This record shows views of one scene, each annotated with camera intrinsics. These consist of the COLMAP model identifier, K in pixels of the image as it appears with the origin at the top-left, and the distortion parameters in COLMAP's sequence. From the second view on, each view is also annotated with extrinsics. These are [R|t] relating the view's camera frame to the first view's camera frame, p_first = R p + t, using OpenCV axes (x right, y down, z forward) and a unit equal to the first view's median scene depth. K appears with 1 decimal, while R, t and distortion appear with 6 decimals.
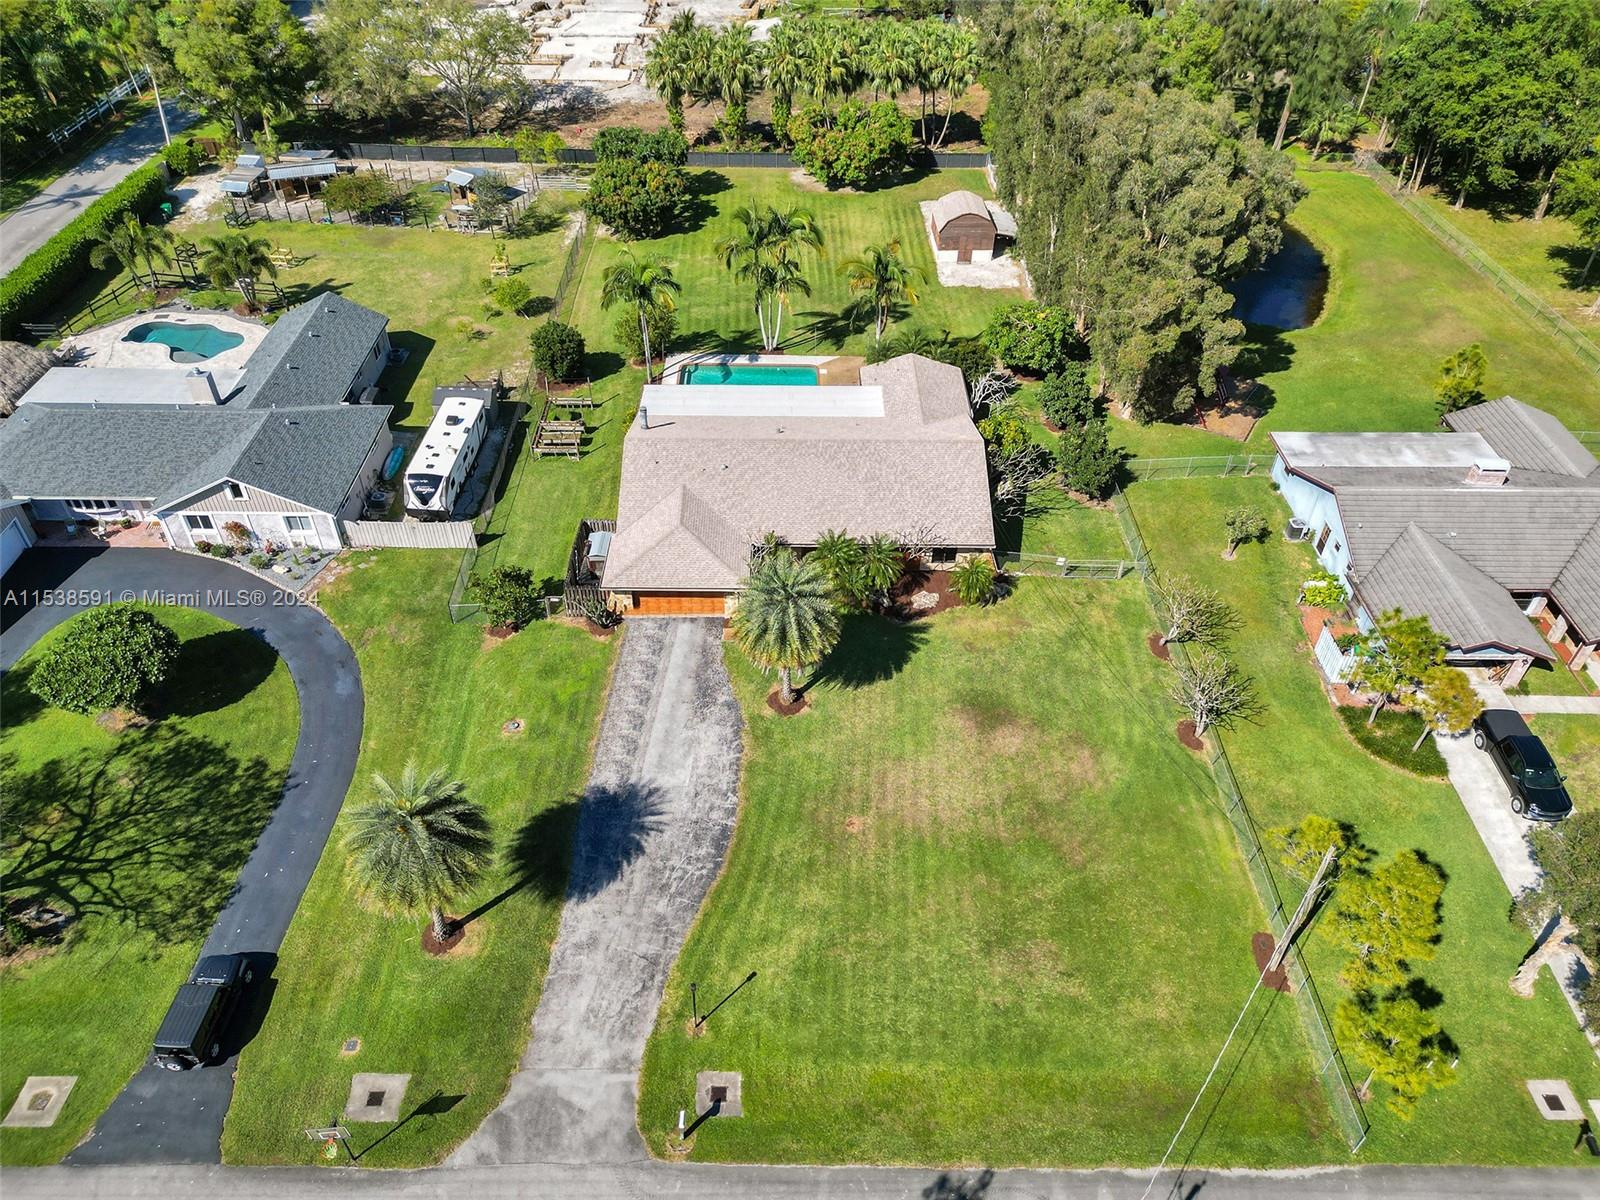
lens RADIAL K [[1117.7, 0, 795.6], [0, 1117.7, 595.9], [0, 0, 1]] dist [0.067891, -0.060613]
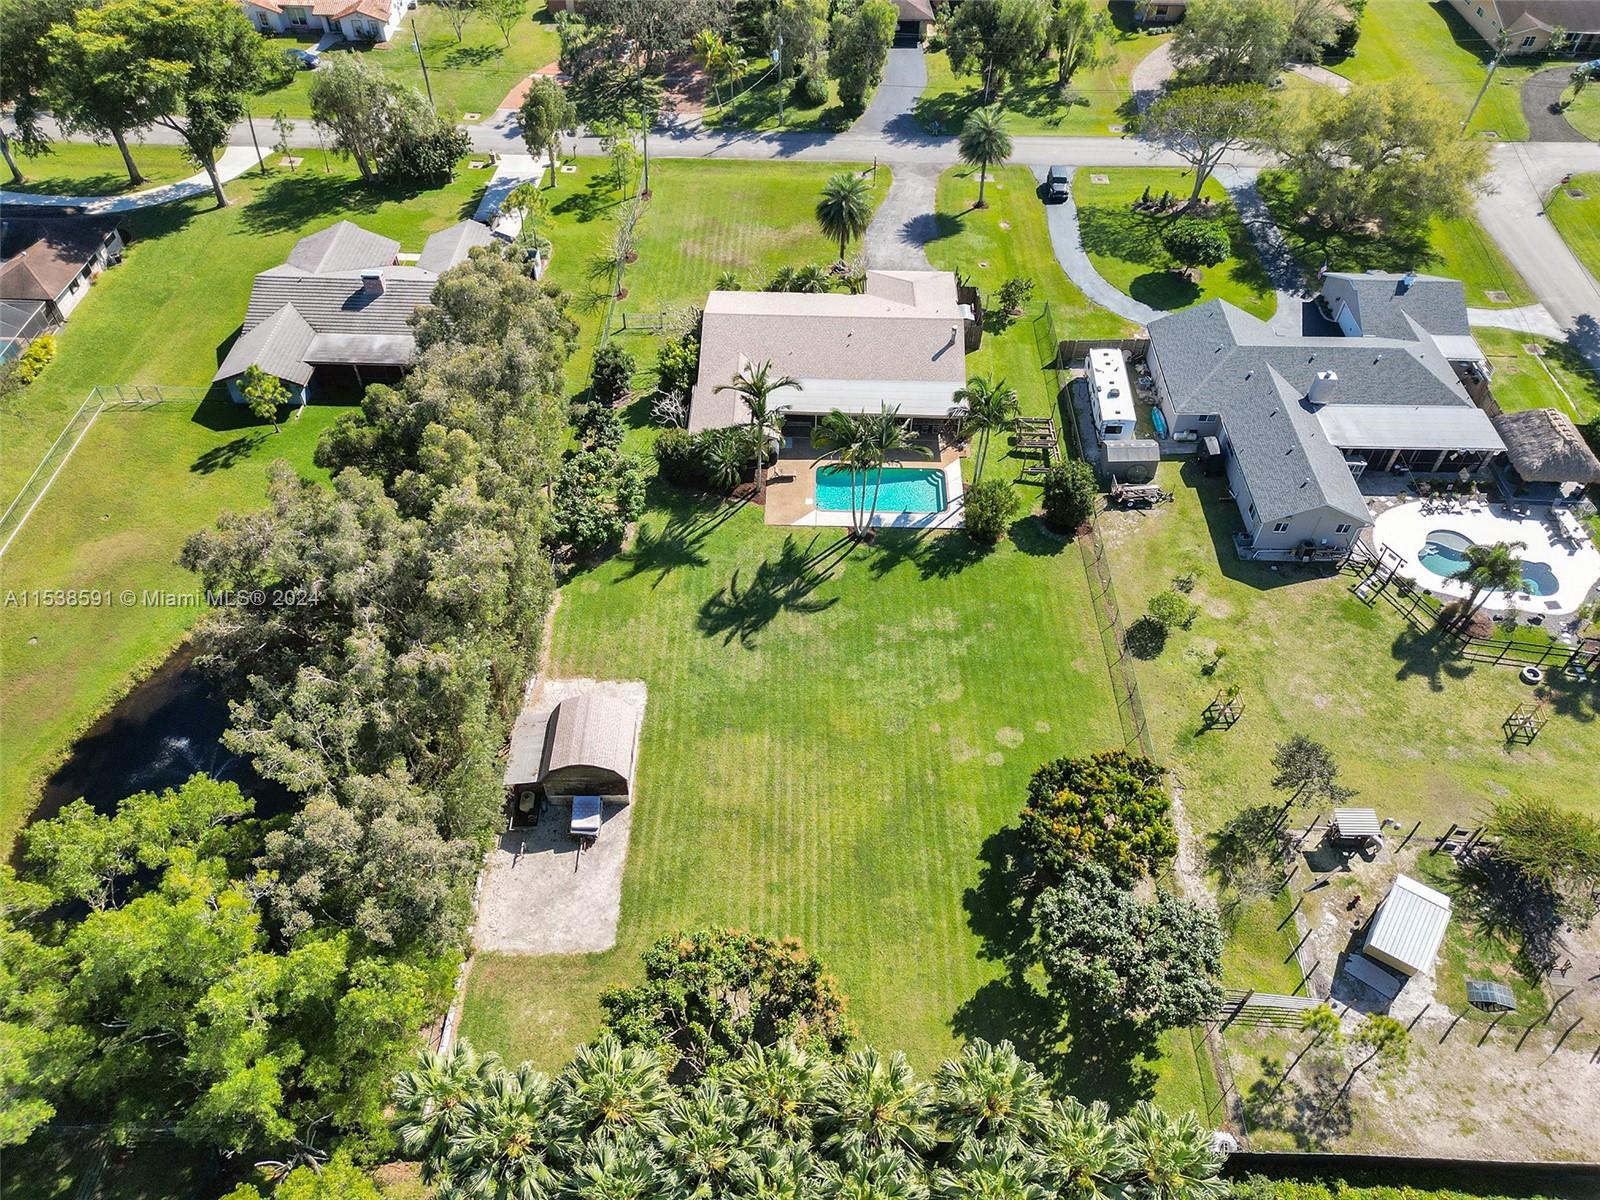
lens RADIAL K [[1114.0, 0, 795.9], [0, 1114.0, 598.9], [0, 0, 1]] dist [0.074936, -0.070610]
pose [[-0.999429, -0.033719, 0.002066, 0.039610], [0.000846, 0.036157, 0.999346, -1.548866], [-0.033772, 0.998777, -0.036108, 1.436053]]
